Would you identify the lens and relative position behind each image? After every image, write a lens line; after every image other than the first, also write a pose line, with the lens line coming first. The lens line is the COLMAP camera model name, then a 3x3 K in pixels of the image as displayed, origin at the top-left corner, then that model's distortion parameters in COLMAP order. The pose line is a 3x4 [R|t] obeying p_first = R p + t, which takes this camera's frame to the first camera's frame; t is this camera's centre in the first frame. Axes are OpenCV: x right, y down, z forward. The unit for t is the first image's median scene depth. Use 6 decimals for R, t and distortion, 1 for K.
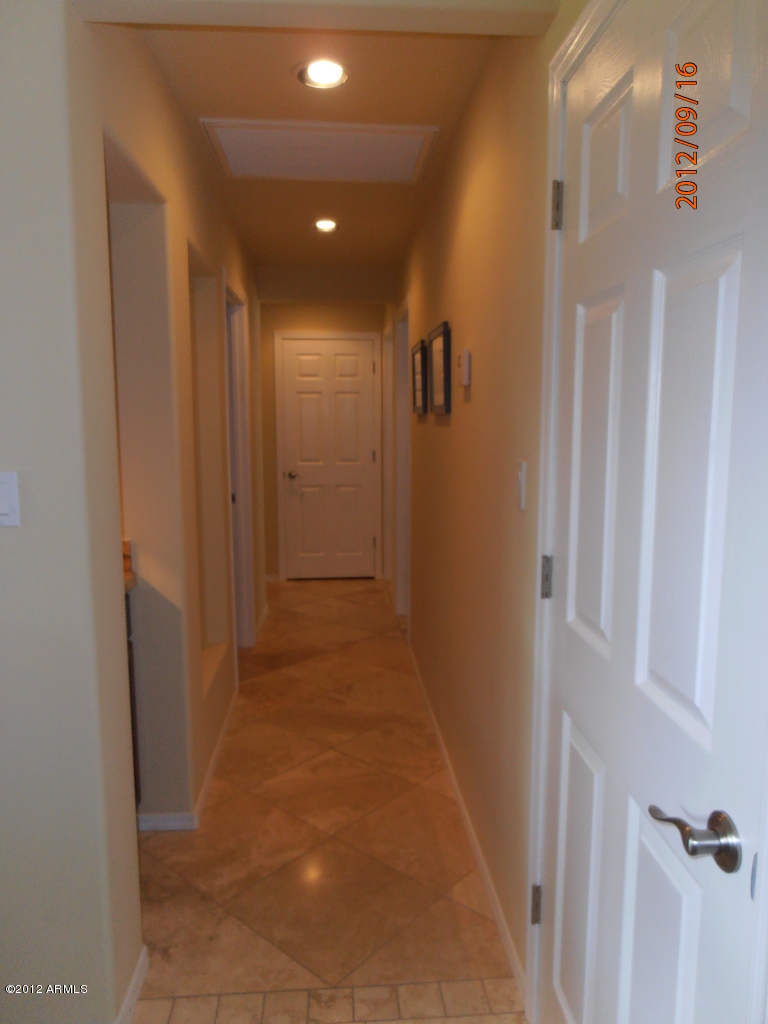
lens RADIAL K [[722.8, 0, 384.0], [0, 722.8, 512.0], [0, 0, 1]] dist [-0.013103, 0.010451]
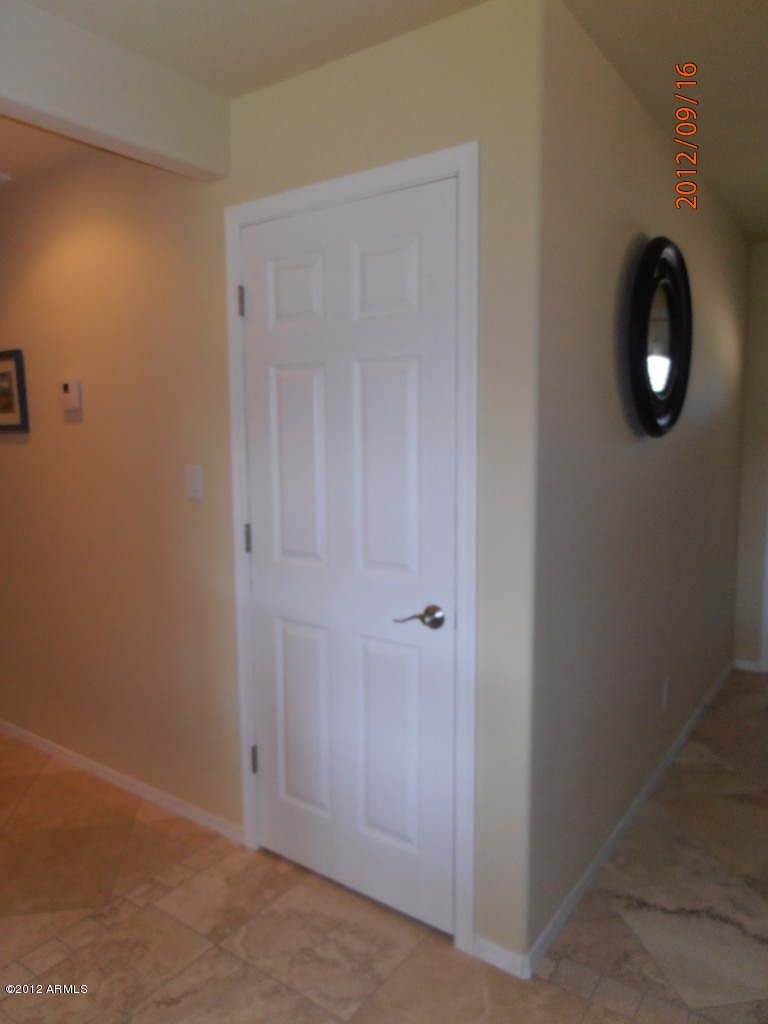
lens RADIAL K [[722.8, 0, 384.0], [0, 722.8, 512.0], [0, 0, 1]] dist [-0.013103, 0.010451]
pose [[0.647946, -0.105313, 0.754370, -0.618712], [0.113664, 0.992675, 0.040952, 0.004196], [-0.753157, 0.059210, 0.655170, -0.192323]]
